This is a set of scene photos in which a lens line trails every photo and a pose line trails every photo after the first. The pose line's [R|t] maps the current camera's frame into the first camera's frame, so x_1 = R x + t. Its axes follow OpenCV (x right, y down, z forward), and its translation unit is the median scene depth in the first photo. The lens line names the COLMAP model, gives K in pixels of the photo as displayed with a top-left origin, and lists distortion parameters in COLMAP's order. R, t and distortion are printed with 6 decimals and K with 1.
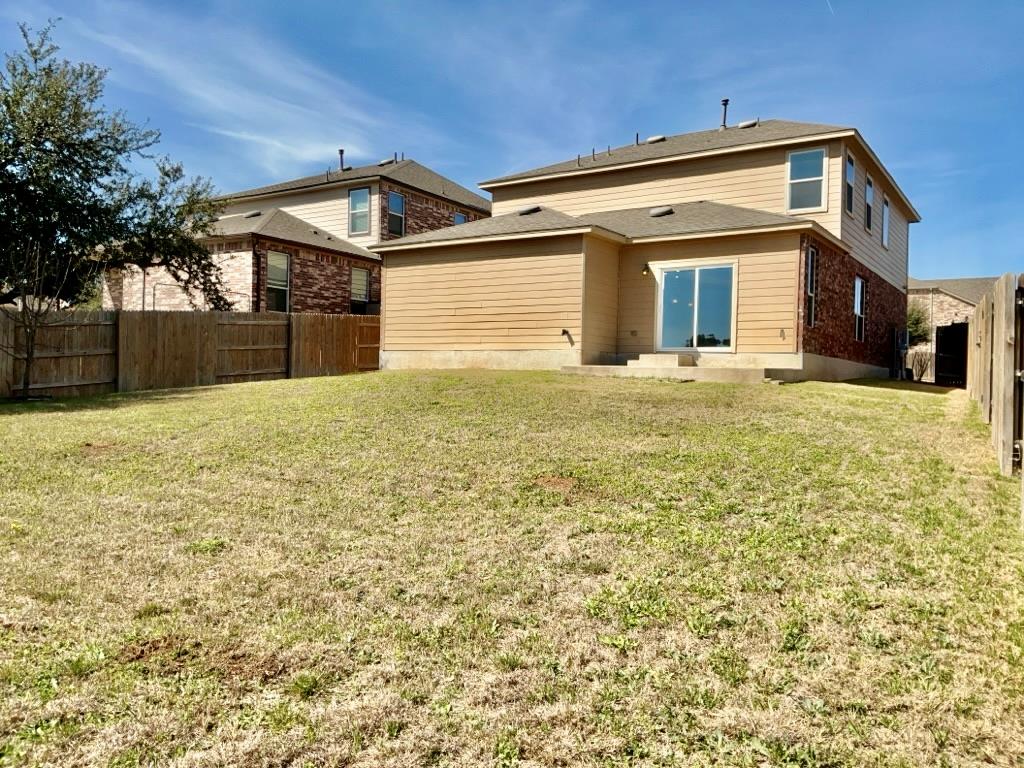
lens RADIAL K [[811.9, 0, 512.0], [0, 811.9, 385.7], [0, 0, 1]] dist [0.092665, -0.173839]
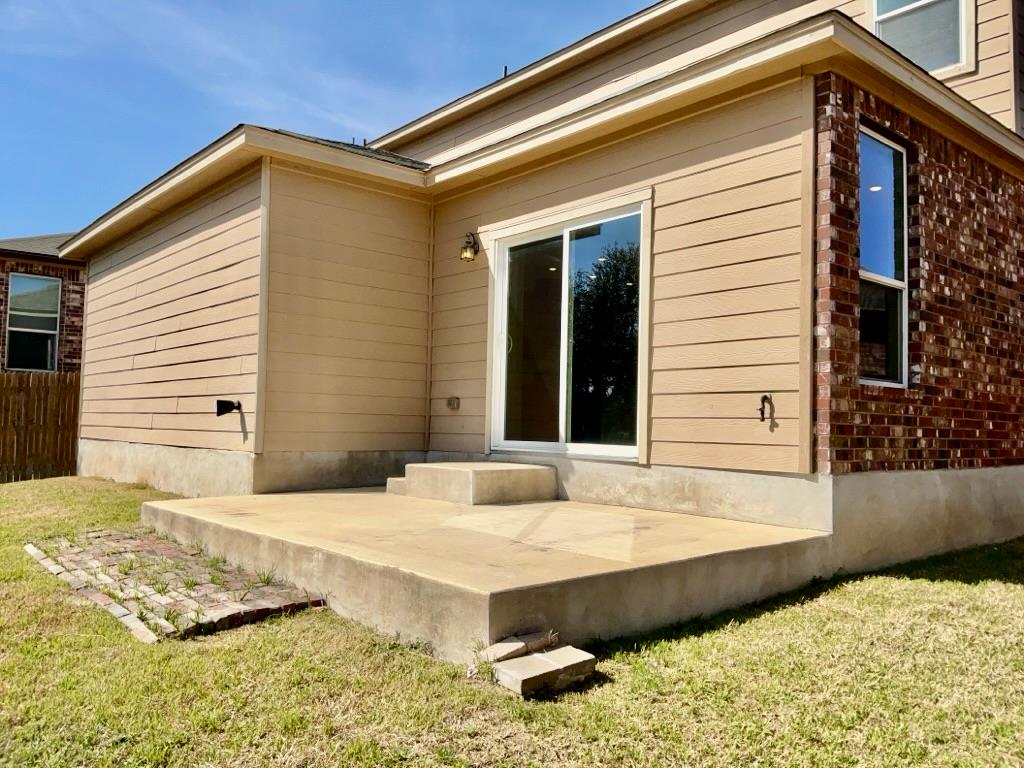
lens RADIAL K [[811.9, 0, 512.5], [0, 811.9, 379.6], [0, 0, 1]] dist [0.092665, -0.173839]
pose [[0.959843, -0.019723, -0.279845, 0.309658], [0.000360, 0.997611, -0.069076, -0.051168], [0.280539, 0.066201, 0.957557, 0.650795]]
